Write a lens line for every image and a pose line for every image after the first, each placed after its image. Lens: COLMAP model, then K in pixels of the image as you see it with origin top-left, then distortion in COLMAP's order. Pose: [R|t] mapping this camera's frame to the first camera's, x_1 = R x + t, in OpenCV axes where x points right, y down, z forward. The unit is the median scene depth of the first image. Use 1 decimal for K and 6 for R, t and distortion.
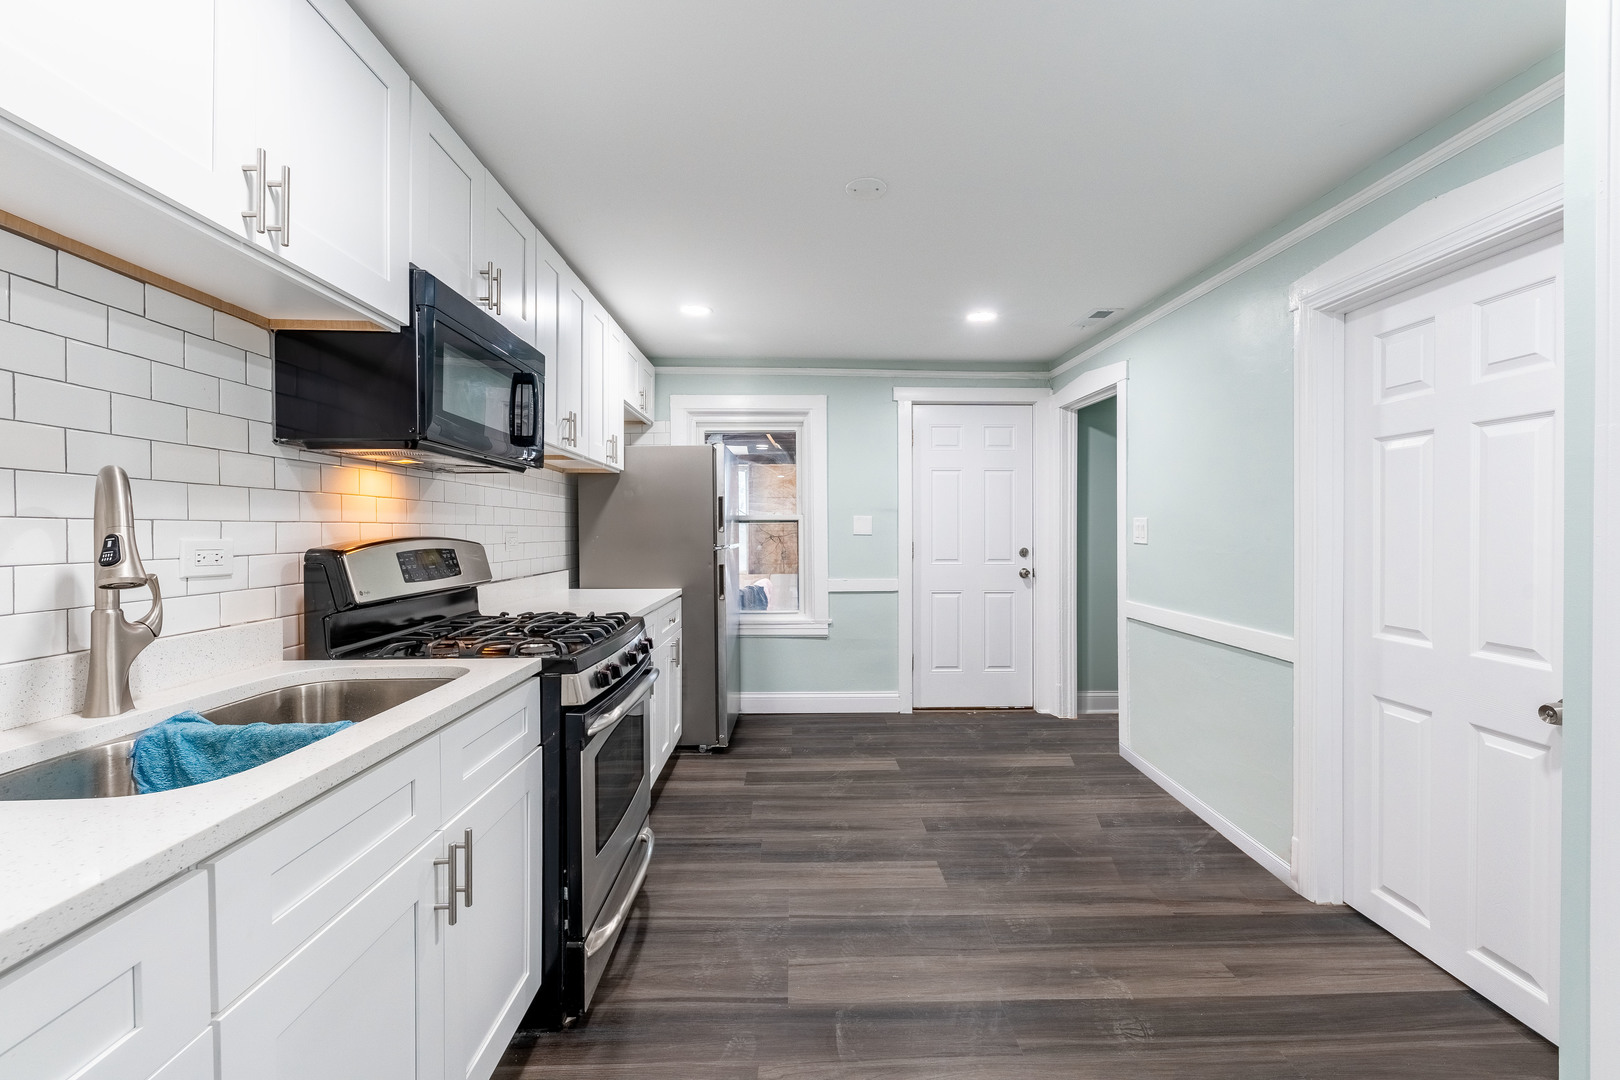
lens RADIAL K [[662.9, 0, 817.9], [0, 662.9, 540.1], [0, 0, 1]] dist [-0.001242, -0.001171]
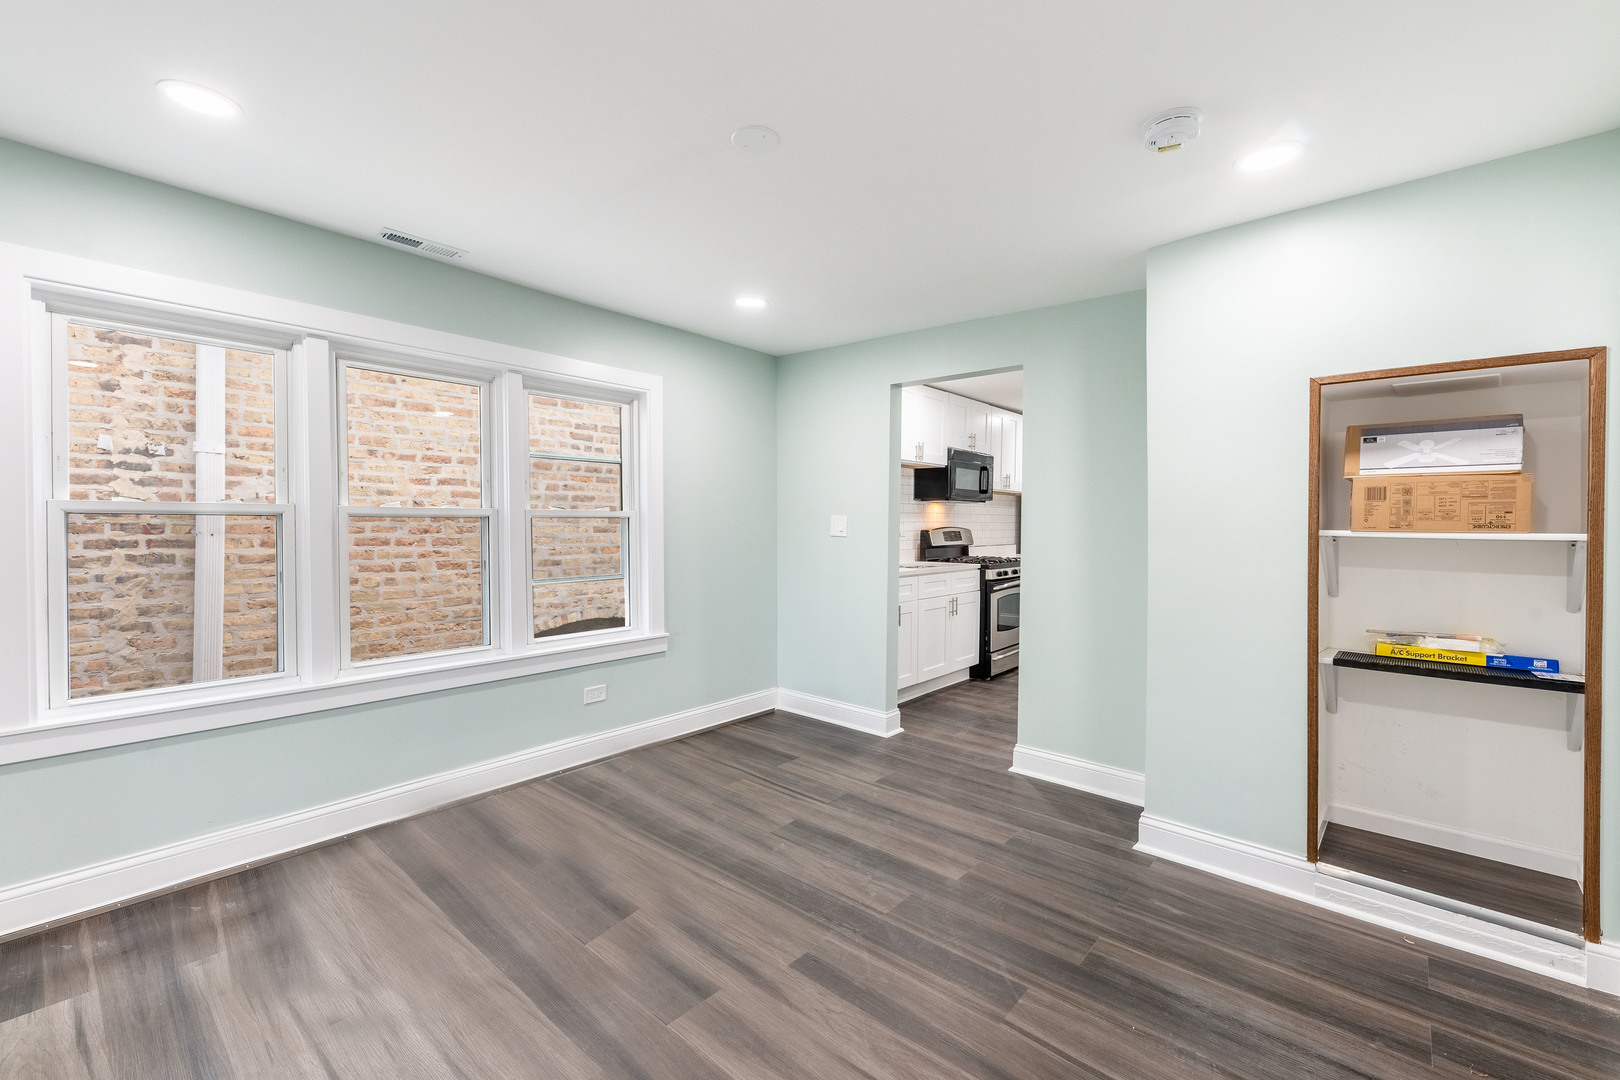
lens RADIAL K [[662.9, 0, 816.4], [0, 662.9, 533.5], [0, 0, 1]] dist [-0.001242, -0.001171]
pose [[0.731366, 0.017521, -0.681760, 1.081488], [-0.016337, 0.999833, 0.008170, 0.012117], [0.681789, 0.005163, 0.731531, -1.728395]]
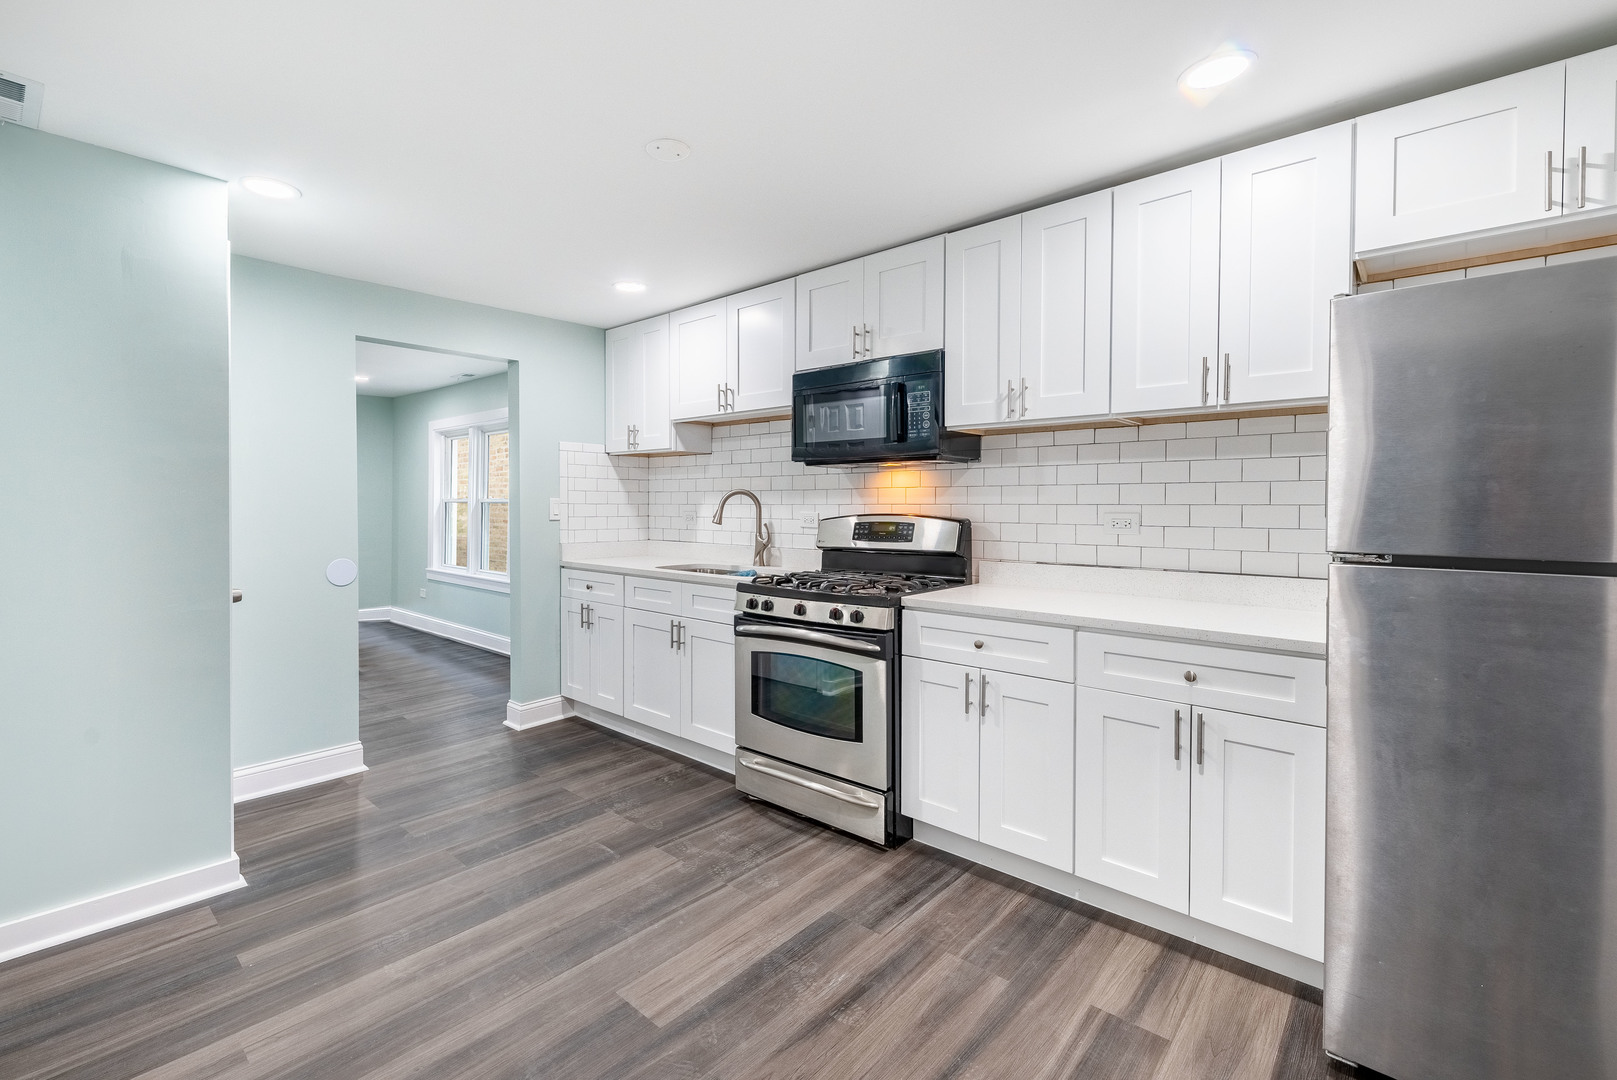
lens RADIAL K [[717.3, 0, 776.8], [0, 717.3, 519.2], [0, 0, 1]] dist [0.012601, 0.000742]
pose [[-0.702926, 0.015838, -0.711087, 0.813156], [-0.010033, 0.999432, 0.032179, -0.046802], [0.711193, 0.029754, -0.702367, 2.147035]]
